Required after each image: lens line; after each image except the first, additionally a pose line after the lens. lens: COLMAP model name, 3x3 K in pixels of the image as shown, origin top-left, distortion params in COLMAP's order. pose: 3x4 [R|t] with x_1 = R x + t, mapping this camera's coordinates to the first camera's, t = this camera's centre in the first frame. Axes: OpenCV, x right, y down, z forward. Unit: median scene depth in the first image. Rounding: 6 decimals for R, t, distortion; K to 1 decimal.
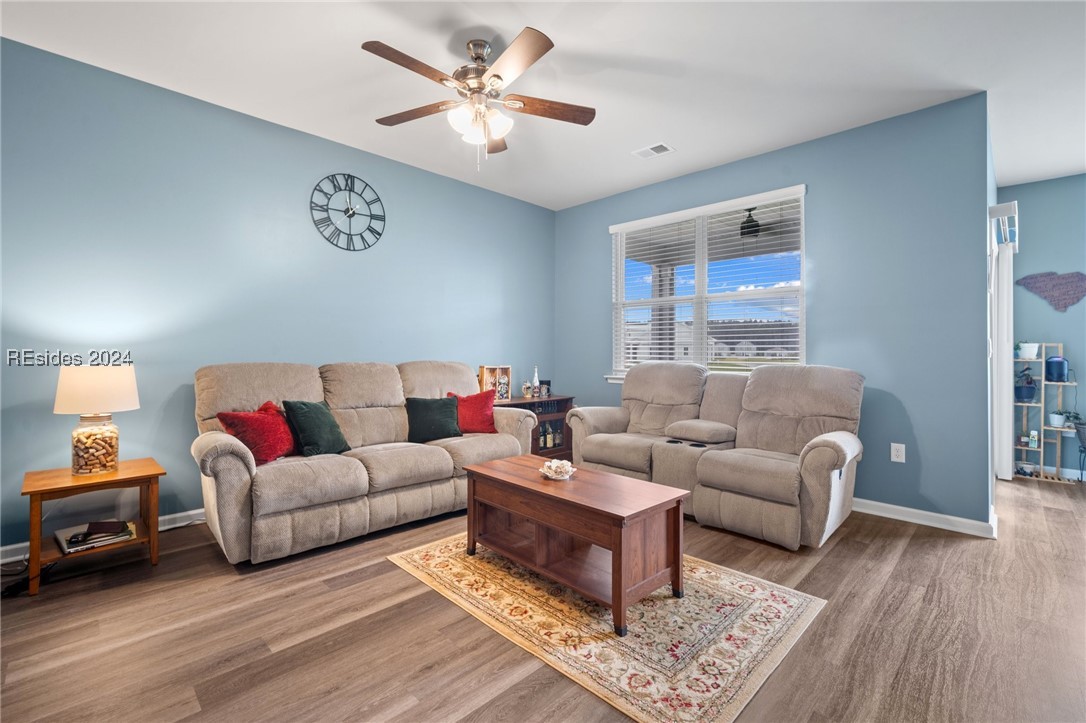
lens RADIAL K [[484.5, 0, 540.1], [0, 484.5, 347.7], [0, 0, 1]] dist [-0.014179, 0.004203]
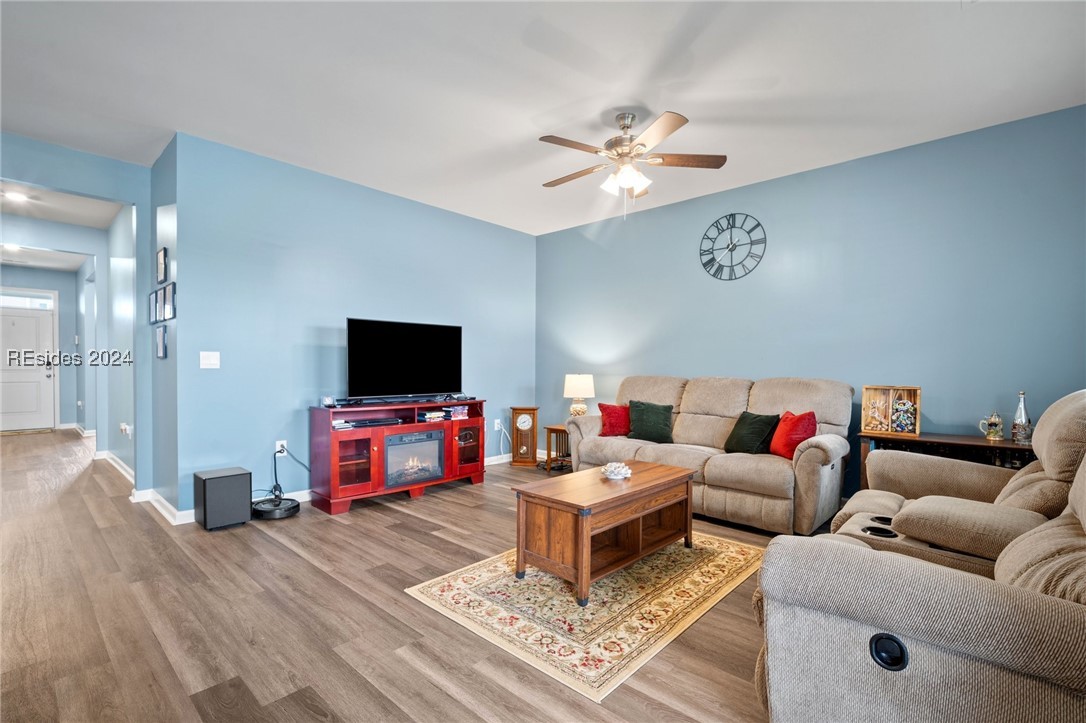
lens RADIAL K [[484.5, 0, 542.0], [0, 484.5, 378.6], [0, 0, 1]] dist [-0.014179, 0.004203]
pose [[0.041369, 0.018057, -0.998981, 1.034498], [0.009662, 0.999783, 0.018471, 0.010716], [0.999097, -0.010416, 0.041185, 0.694365]]
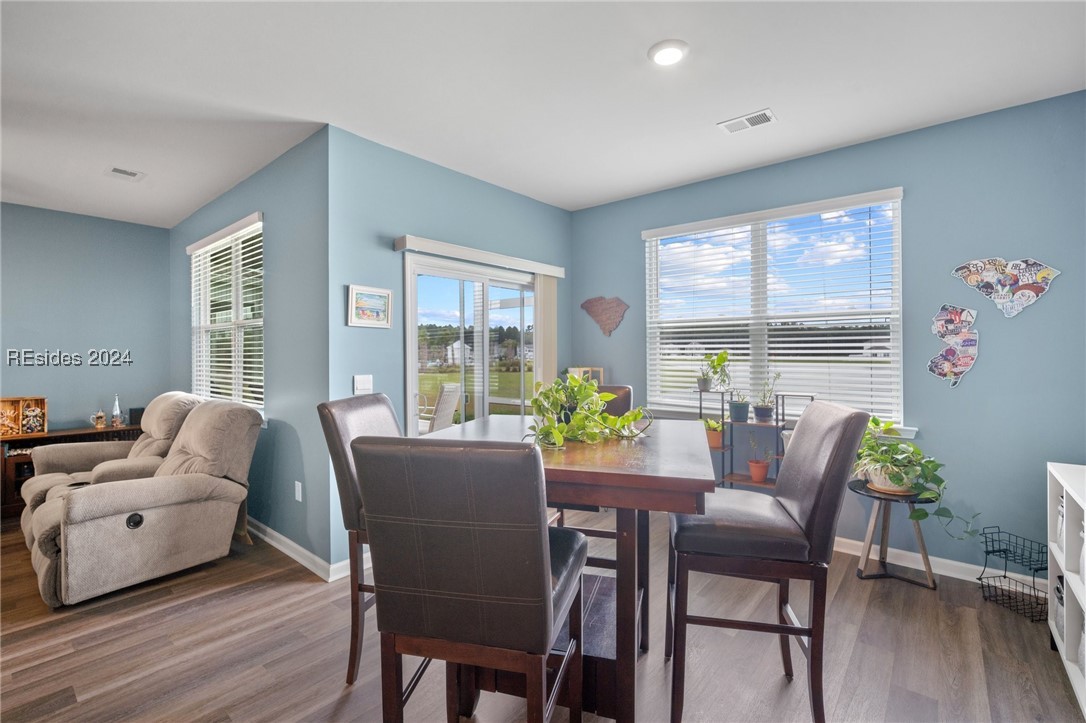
lens RADIAL K [[484.5, 0, 540.1], [0, 484.5, 353.9], [0, 0, 1]] dist [-0.014179, 0.004203]
pose [[0.996701, -0.009571, 0.080593, 1.370660], [0.008771, 0.999909, 0.010272, -0.078370], [-0.080684, -0.009531, 0.996694, -0.014912]]
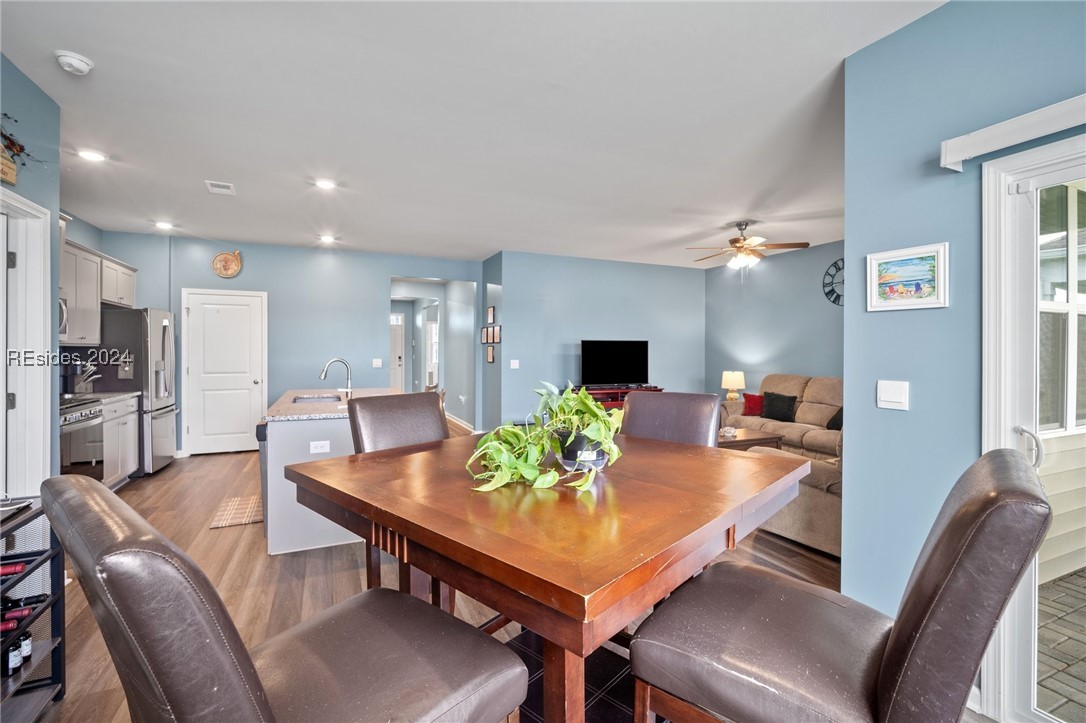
lens RADIAL K [[484.5, 0, 550.0], [0, 484.5, 351.5], [0, 0, 1]] dist [-0.014179, 0.004203]
pose [[-0.343233, -0.005274, -0.939235, 1.958314], [0.005919, 0.999952, -0.007778, -0.064686], [0.939232, -0.008229, -0.343186, 0.882321]]
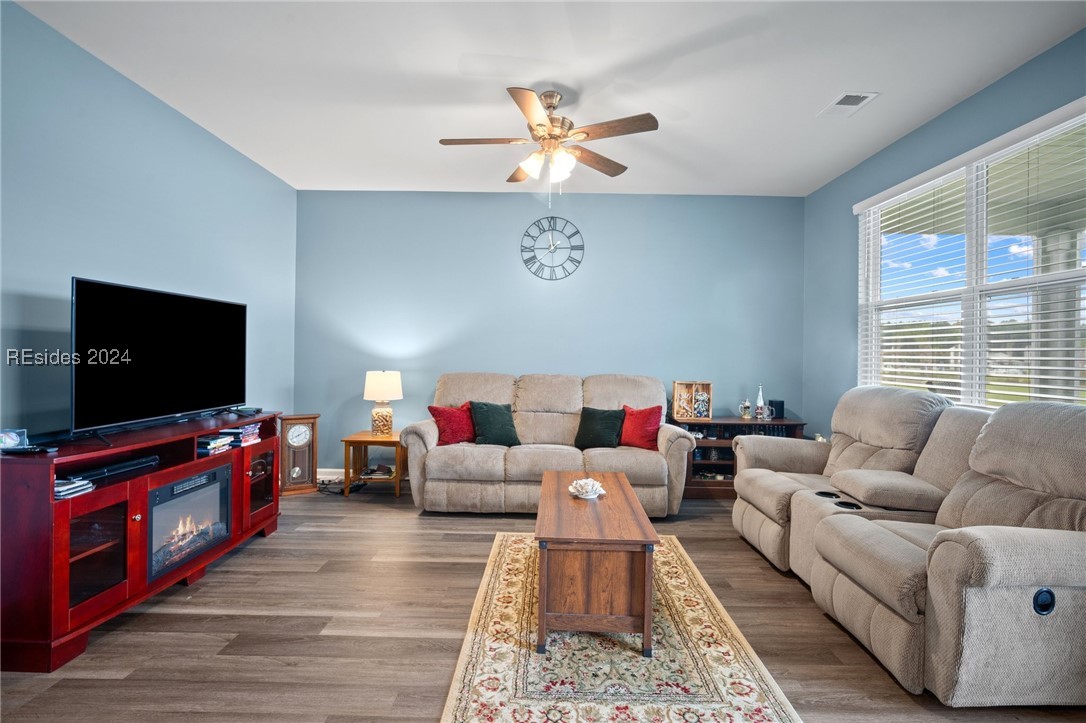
lens RADIAL K [[484.5, 0, 537.5], [0, 484.5, 356.1], [0, 0, 1]] dist [-0.014179, 0.004203]
pose [[0.696626, 0.008064, -0.717389, 0.617902], [-0.001792, 0.999953, 0.009500, -0.033890], [0.717433, -0.005332, 0.696608, 0.189556]]
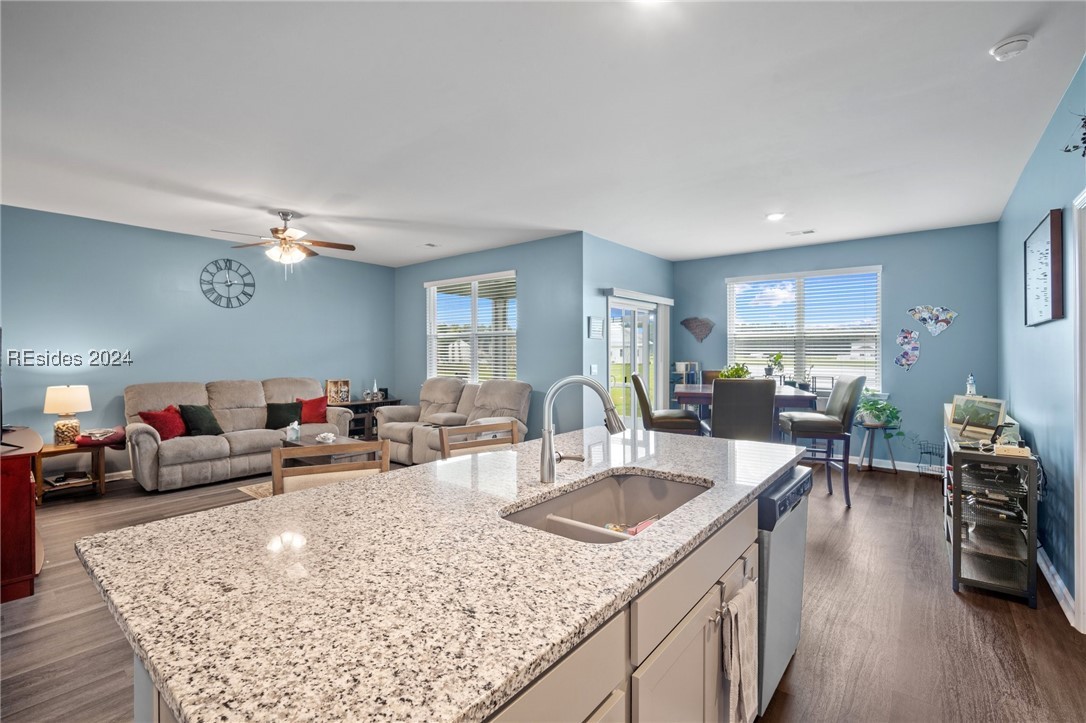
lens RADIAL K [[484.5, 0, 539.3], [0, 484.5, 355.8], [0, 0, 1]] dist [-0.014179, 0.004203]
pose [[0.995155, -0.006364, 0.098115, 0.622667], [0.004881, 0.999870, 0.015344, -0.092233], [-0.098200, -0.014791, 0.995057, -0.896942]]
